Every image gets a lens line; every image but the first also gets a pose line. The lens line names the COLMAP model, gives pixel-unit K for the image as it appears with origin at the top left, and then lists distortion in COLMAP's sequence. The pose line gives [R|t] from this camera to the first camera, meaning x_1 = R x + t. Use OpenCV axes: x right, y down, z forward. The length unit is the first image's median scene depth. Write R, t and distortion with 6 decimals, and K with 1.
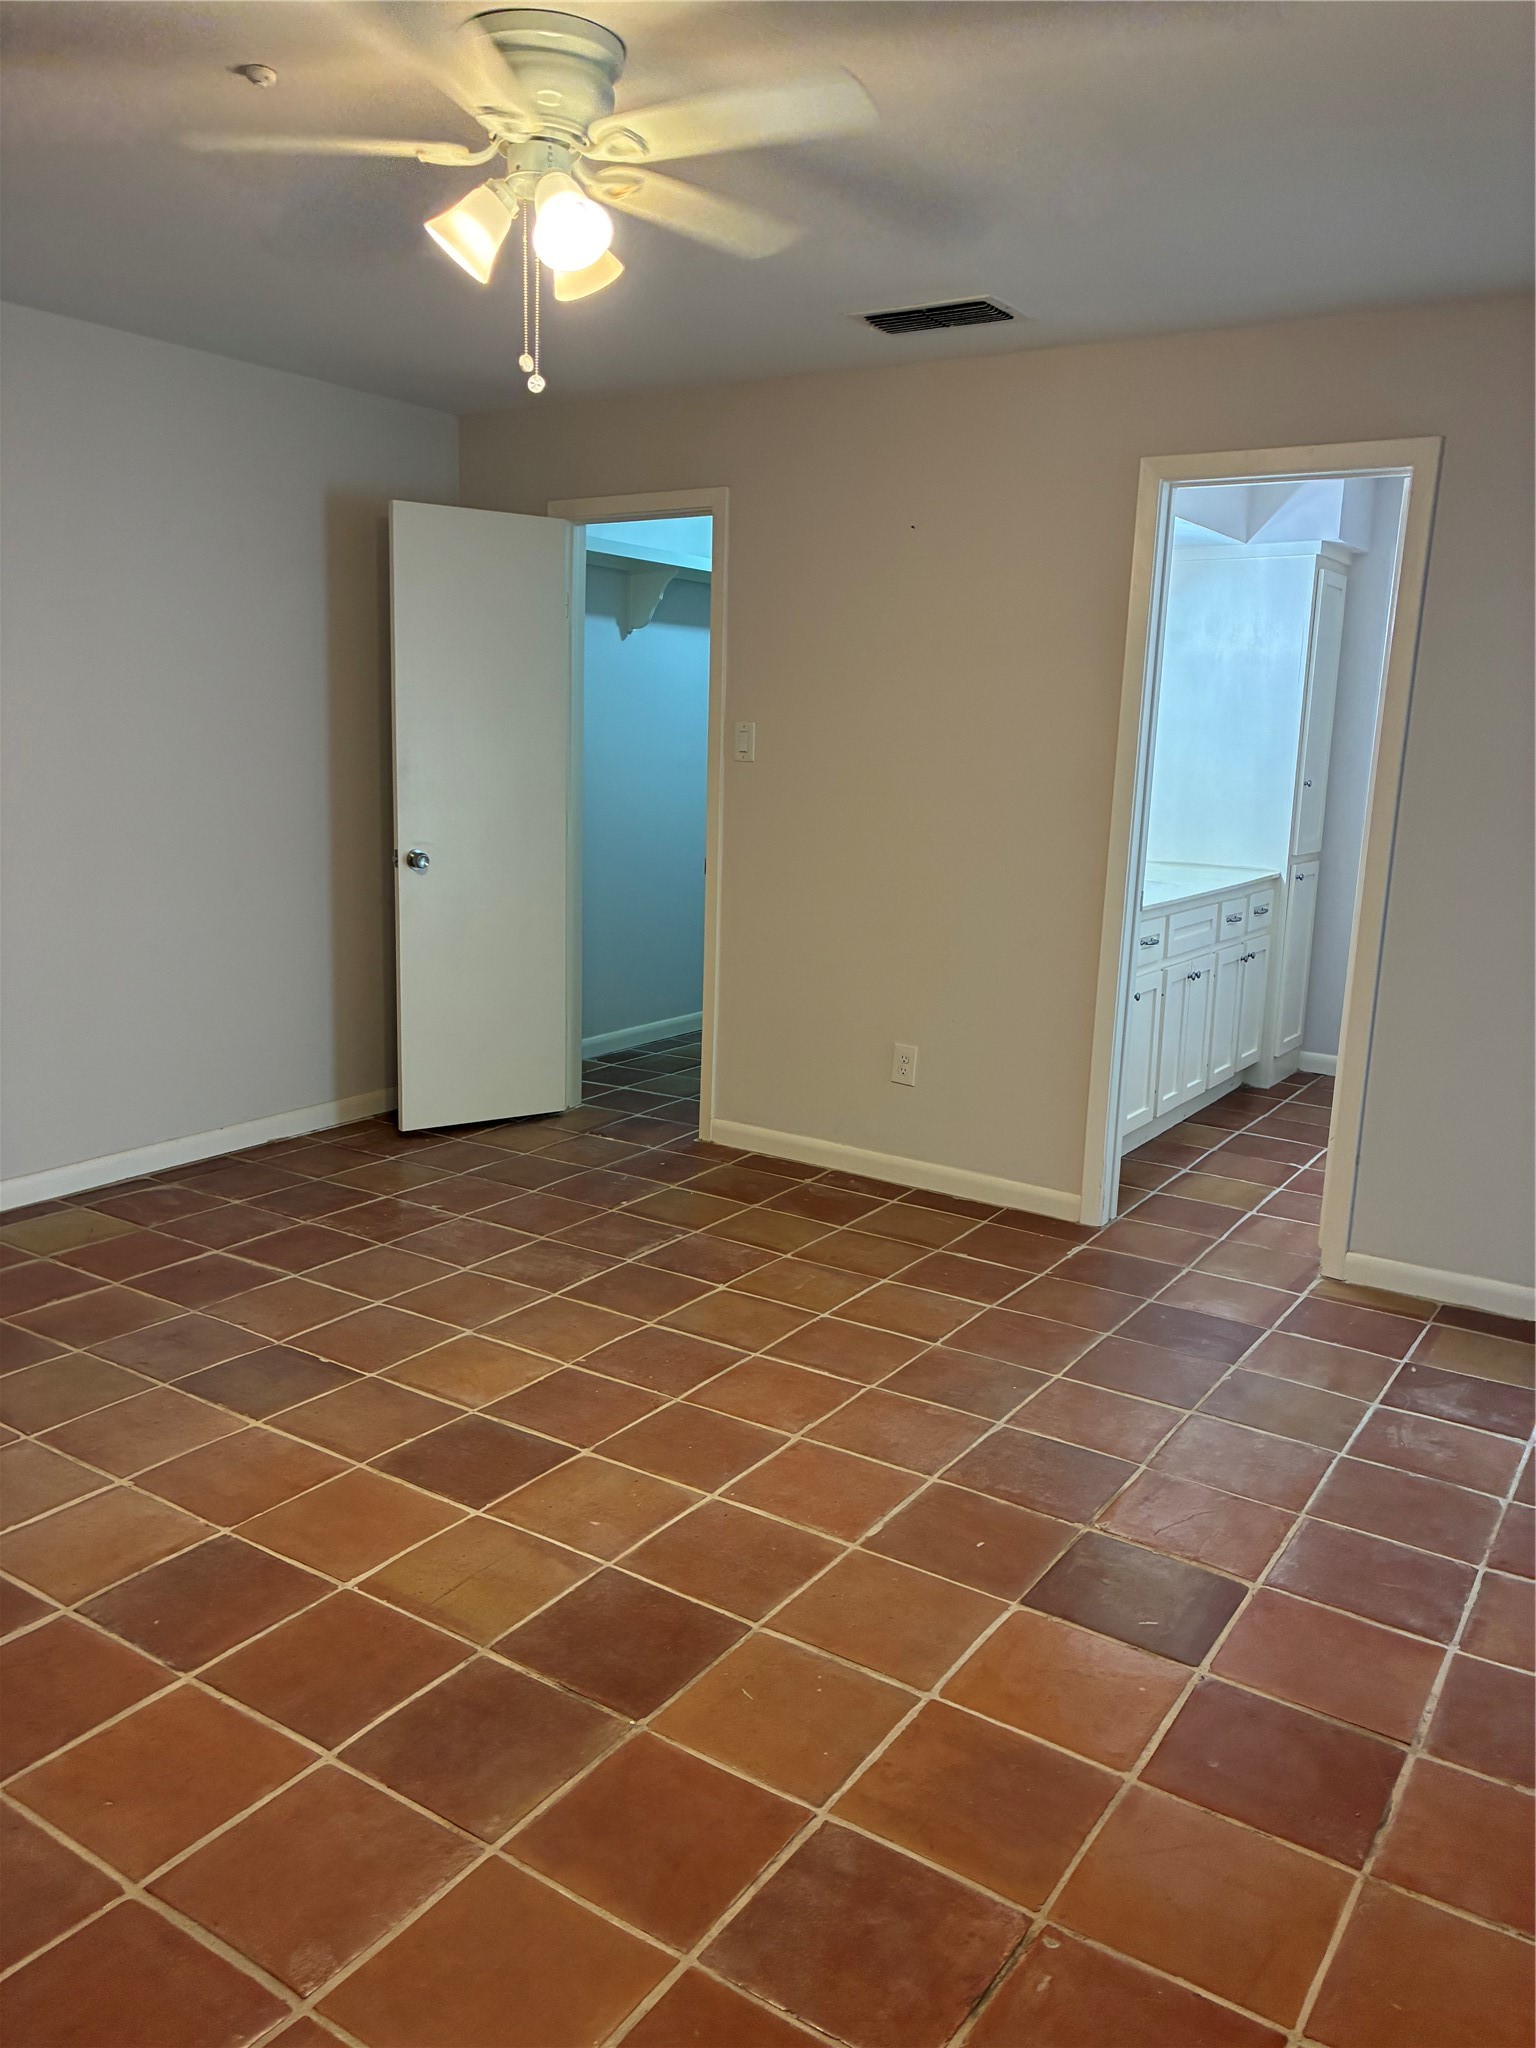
lens RADIAL K [[1555.0, 0, 767.5], [0, 1555.0, 1019.1], [0, 0, 1]] dist [0.041553, -0.058653]
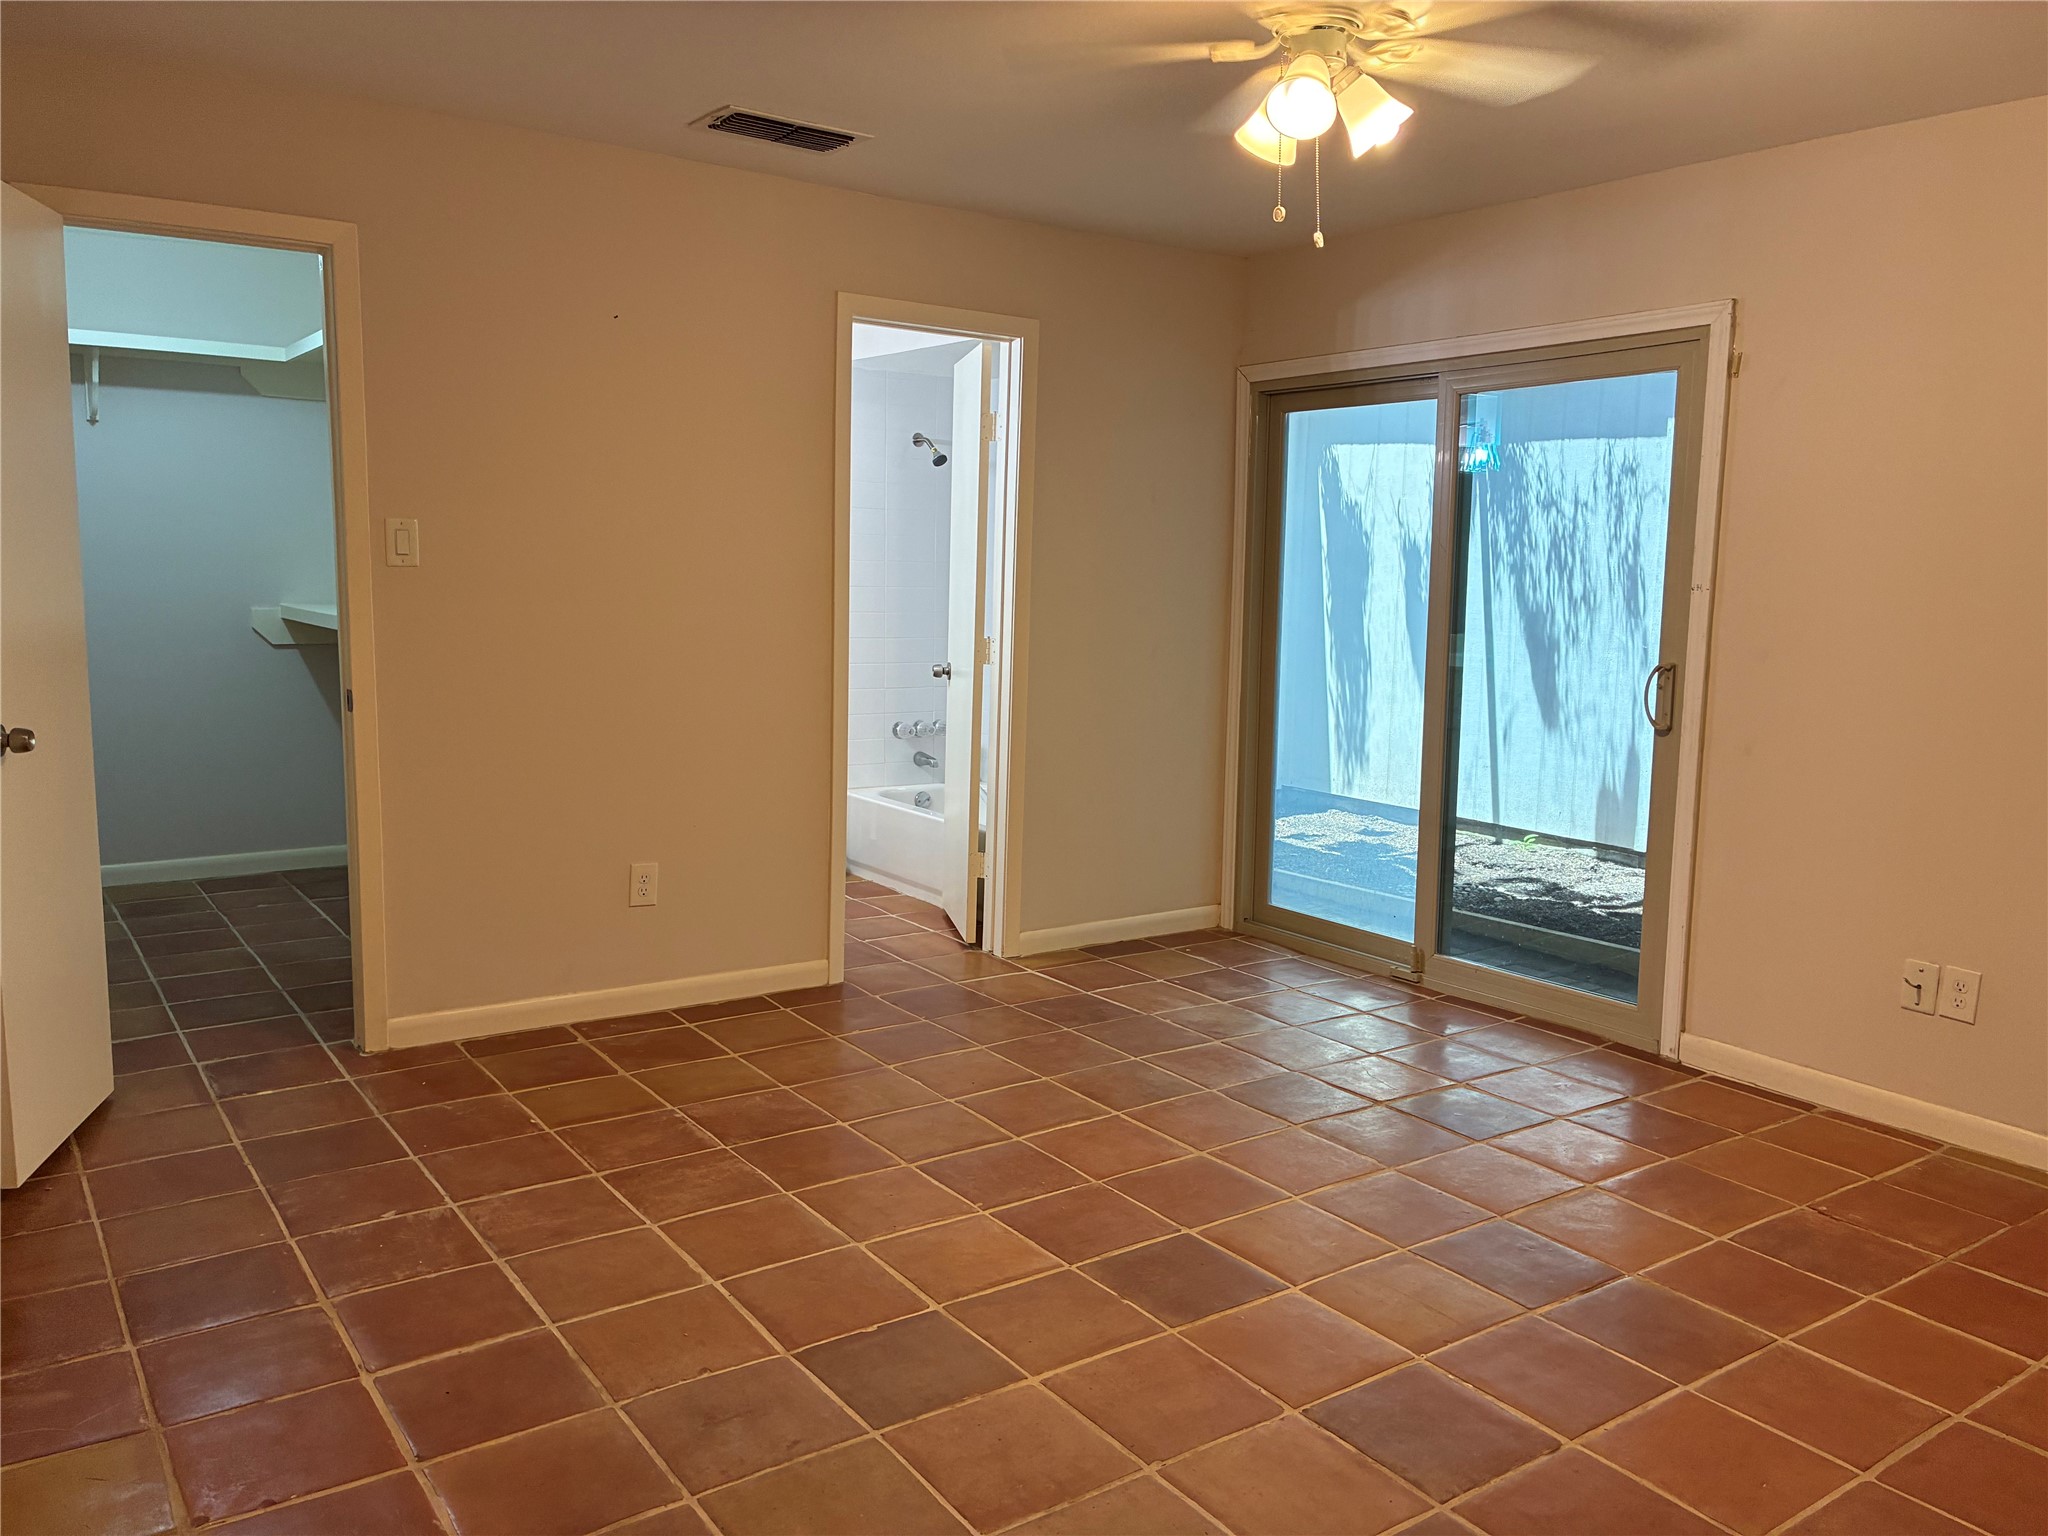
lens RADIAL K [[1555.0, 0, 1022.0], [0, 1555.0, 756.7], [0, 0, 1]] dist [0.041553, -0.058653]
pose [[0.362134, -0.138710, 0.921747, -0.754601], [0.159284, 0.983530, 0.085429, -0.099584], [-0.918416, 0.115882, 0.378264, 0.470648]]
